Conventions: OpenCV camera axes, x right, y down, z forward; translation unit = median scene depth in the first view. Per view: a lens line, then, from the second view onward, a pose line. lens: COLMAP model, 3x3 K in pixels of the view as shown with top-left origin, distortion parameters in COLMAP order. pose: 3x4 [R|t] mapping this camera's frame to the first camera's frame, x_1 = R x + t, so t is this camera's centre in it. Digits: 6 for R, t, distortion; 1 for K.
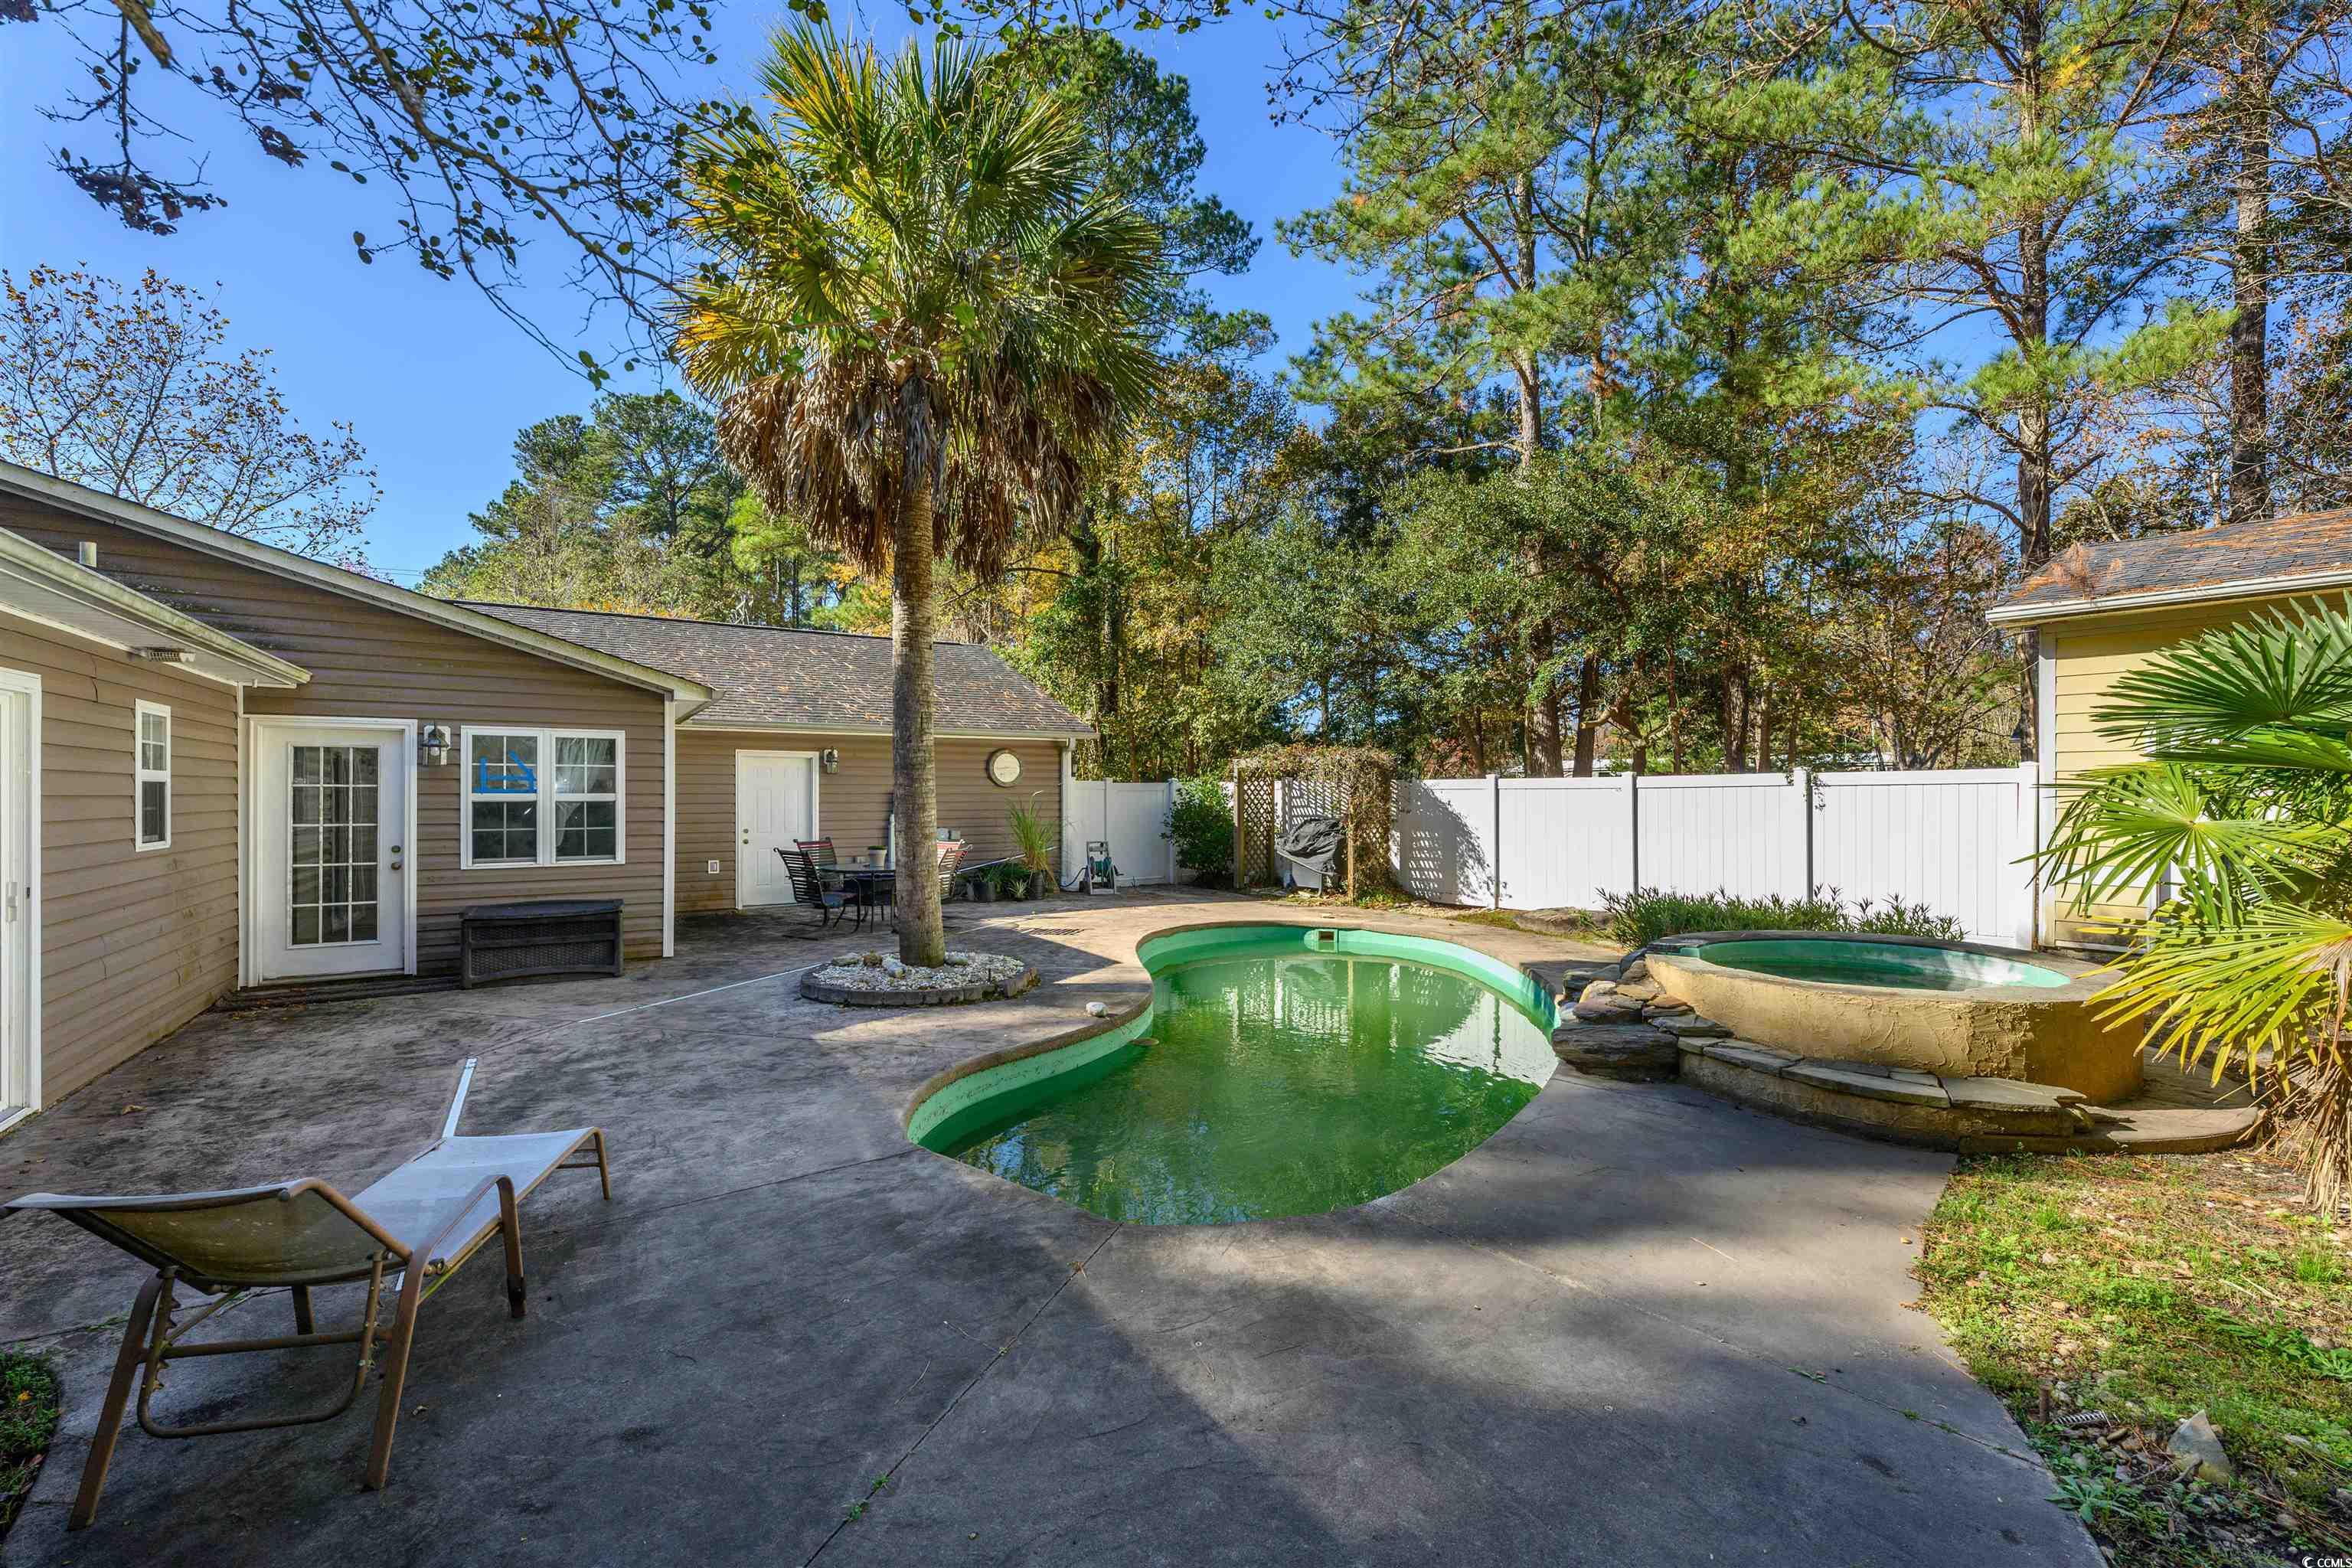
lens RADIAL K [[967.8, 0, 1174.5], [0, 967.8, 788.5], [0, 0, 1]] dist [0.015445, 0.000304]
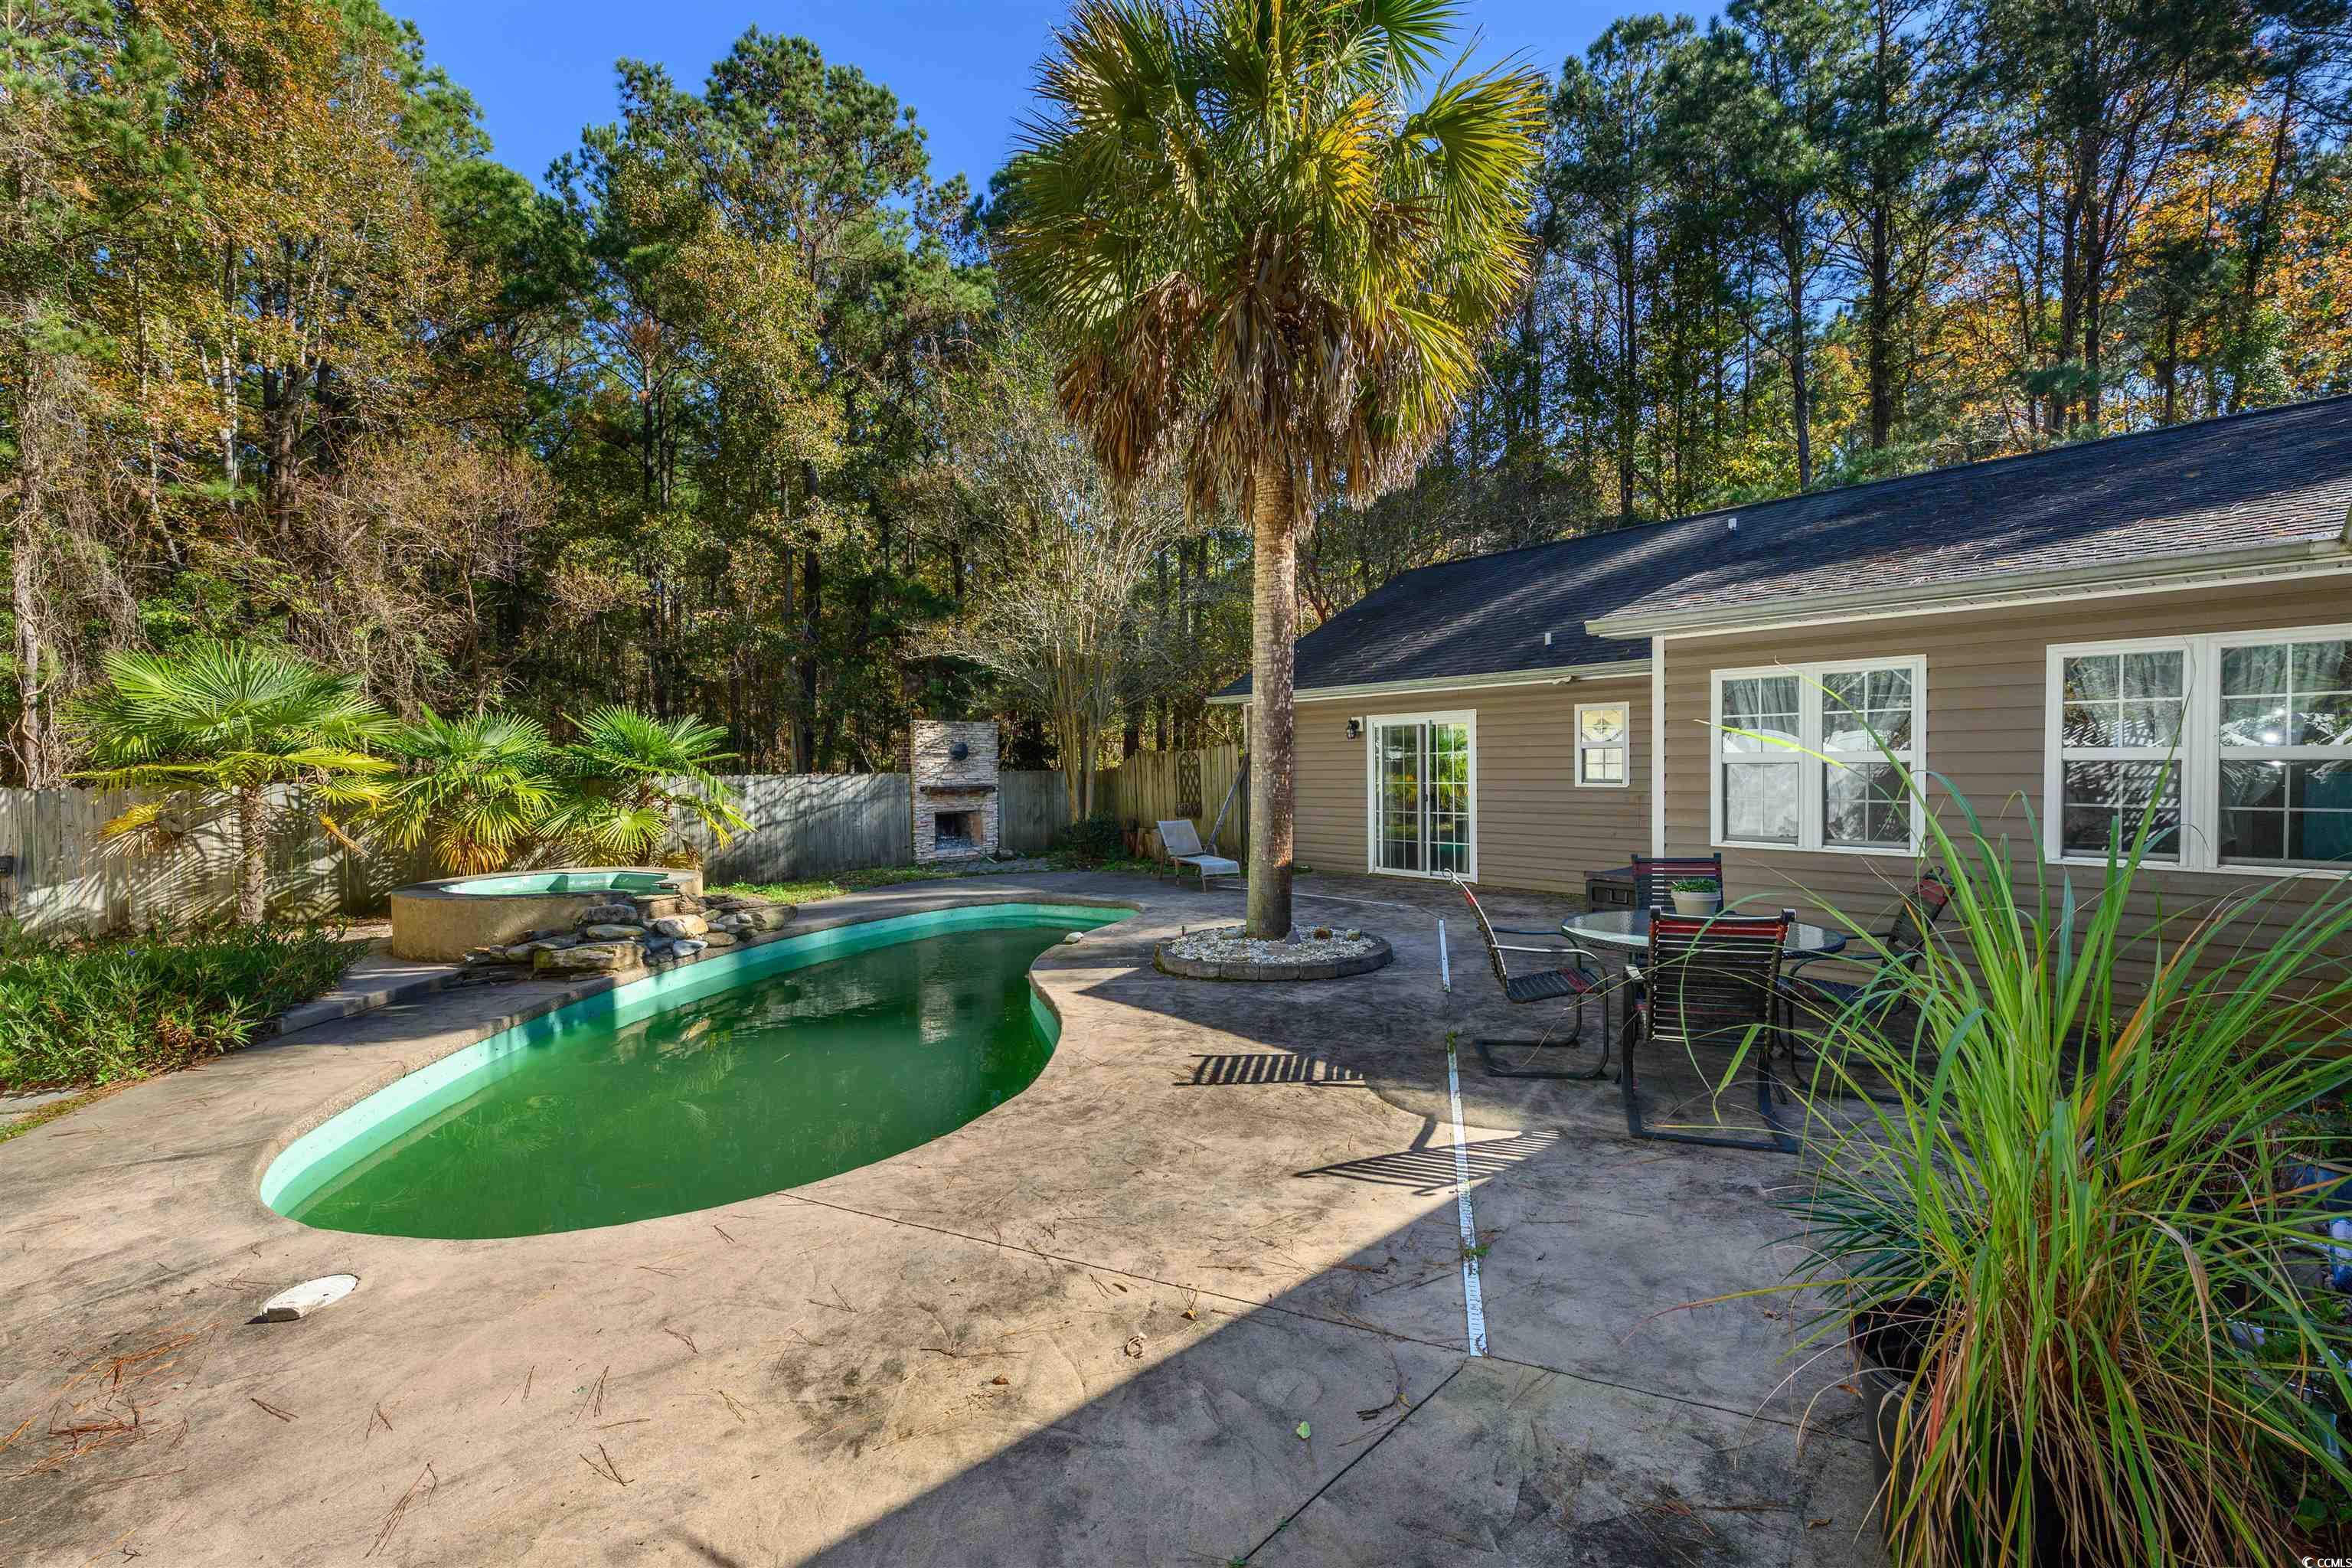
lens RADIAL K [[935.9, 0, 1176.0], [0, 935.9, 784.0], [0, 0, 1]] dist [0.004012, 0.000550]
pose [[-0.988460, 0.019993, -0.150154, 0.015502], [0.017418, 0.999678, 0.018445, 0.017458], [0.150475, 0.015616, -0.988490, 2.729714]]
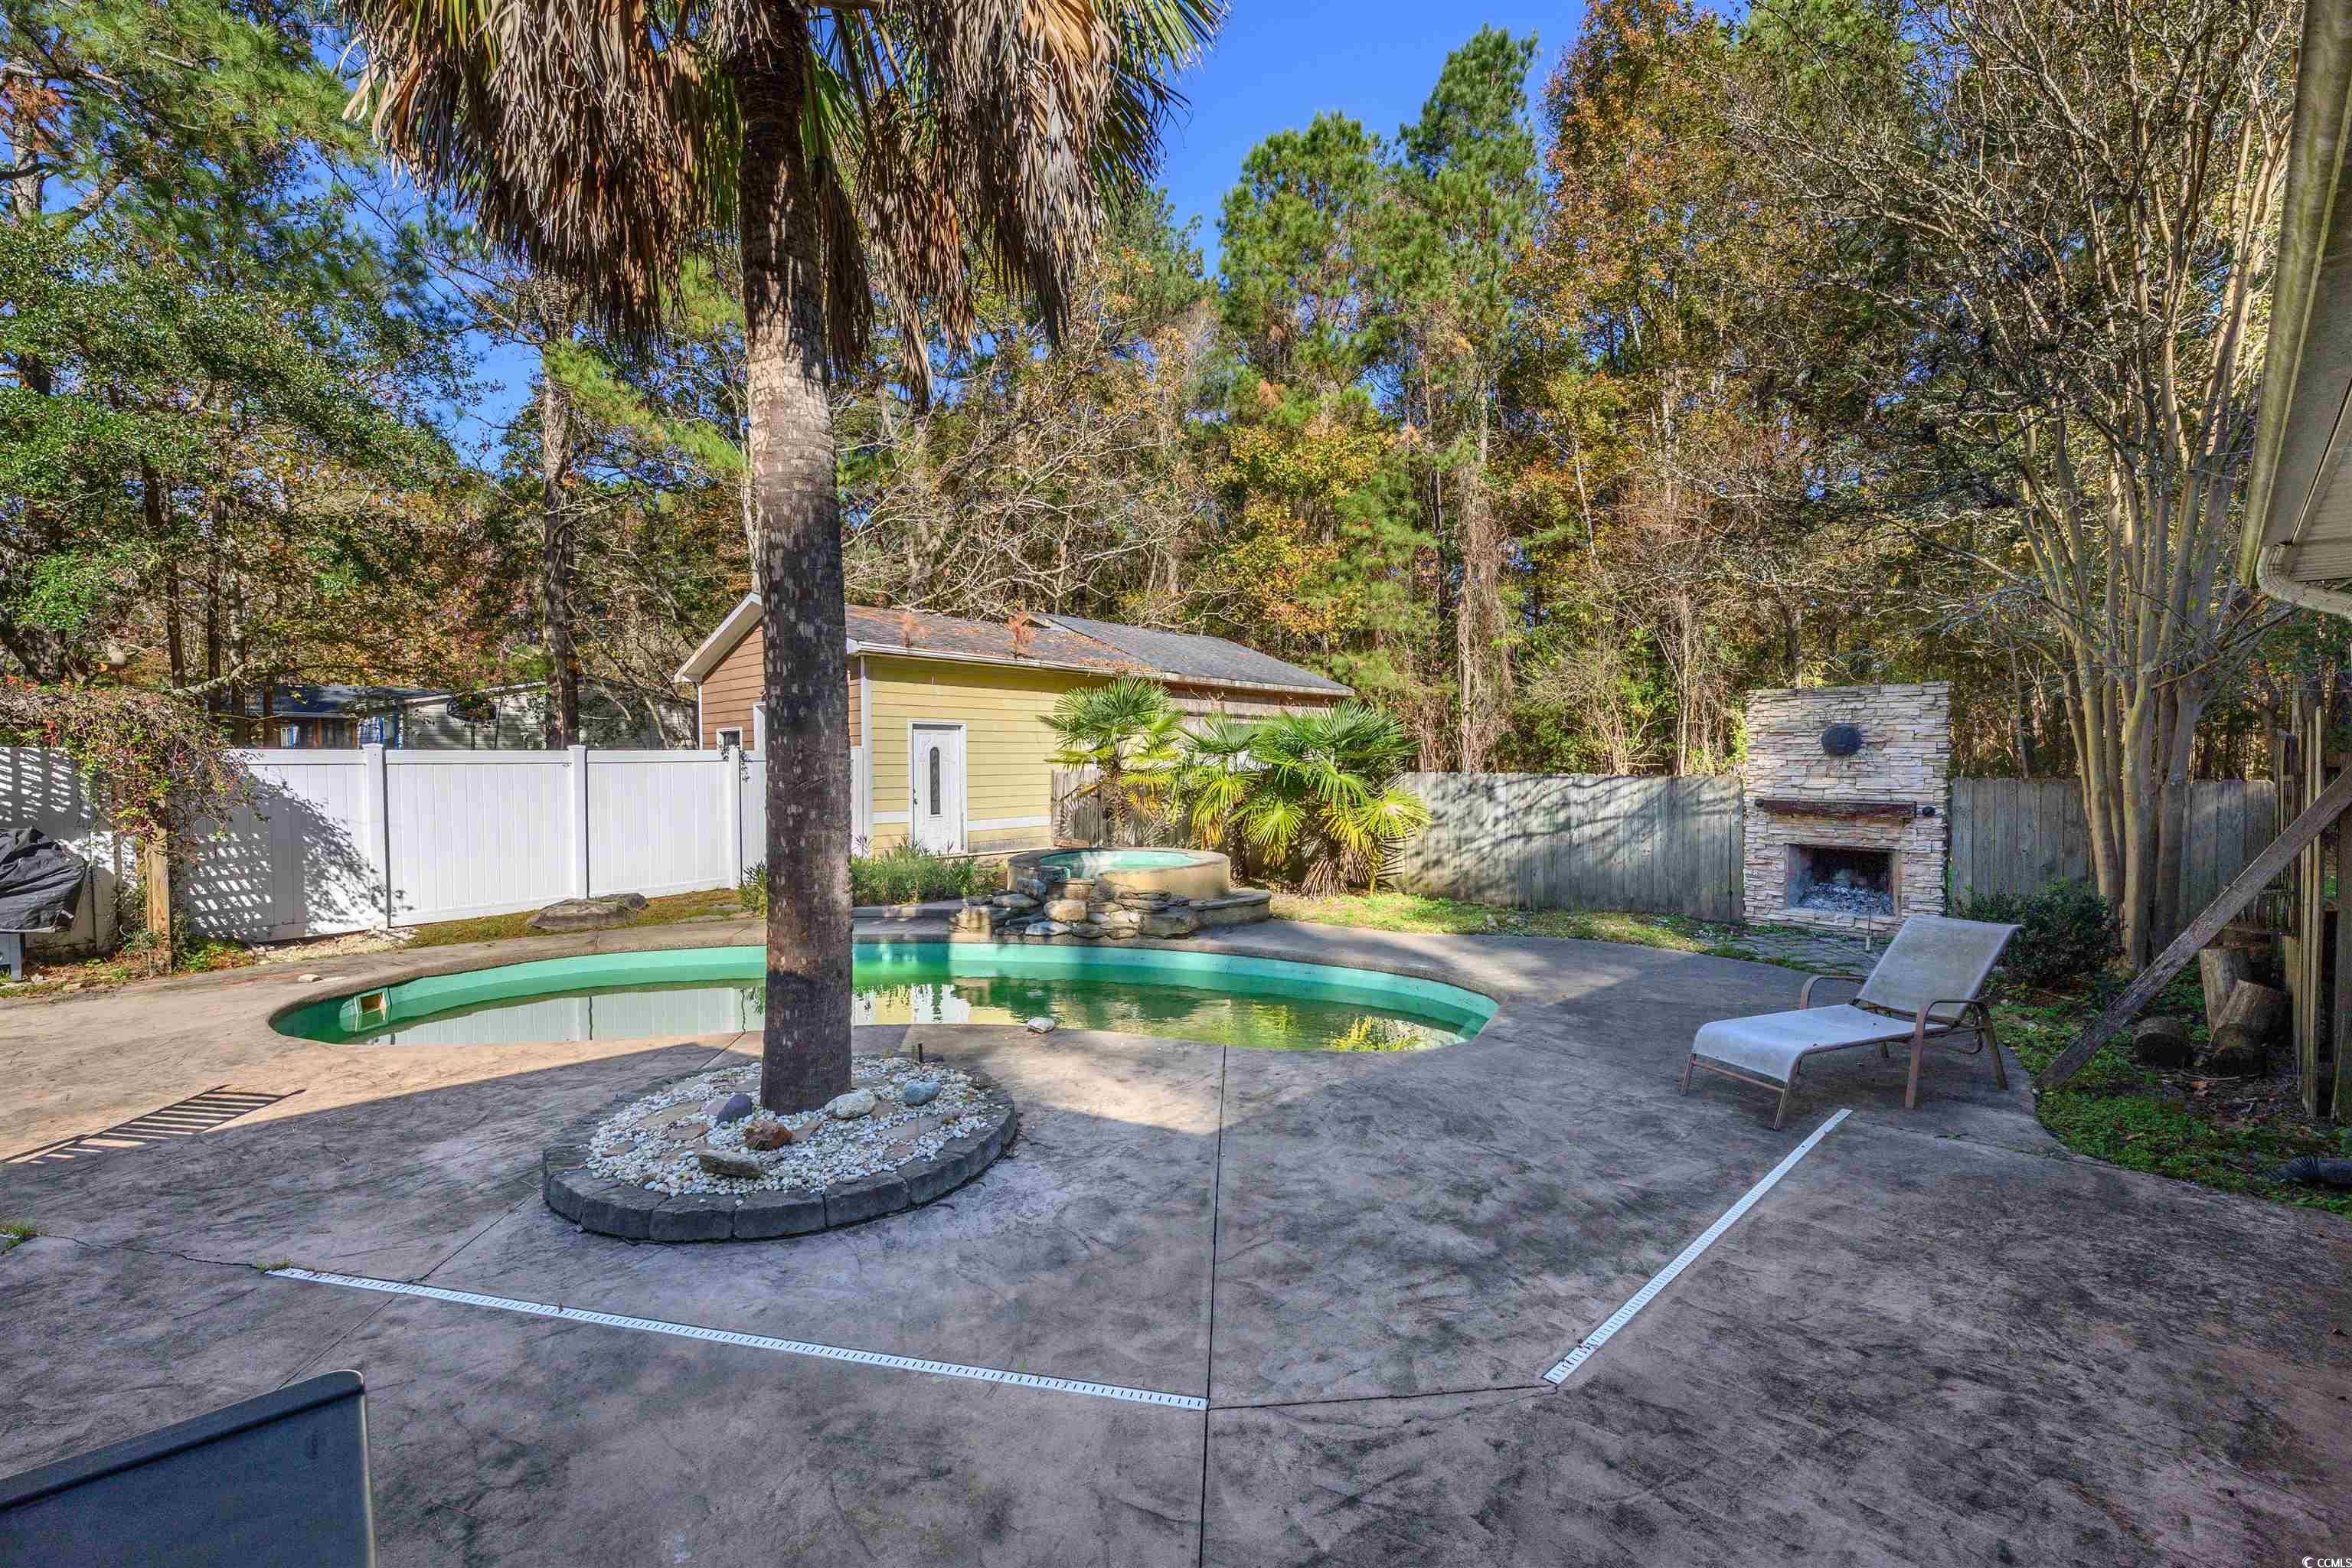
lens RADIAL K [[967.8, 0, 1174.5], [0, 967.8, 788.5], [0, 0, 1]] dist [0.015445, 0.000304]
pose [[-0.188599, -0.025773, 0.981716, -1.124694], [-0.000358, 0.999657, 0.026176, -0.001020], [-0.982054, 0.004586, -0.188543, 1.263081]]
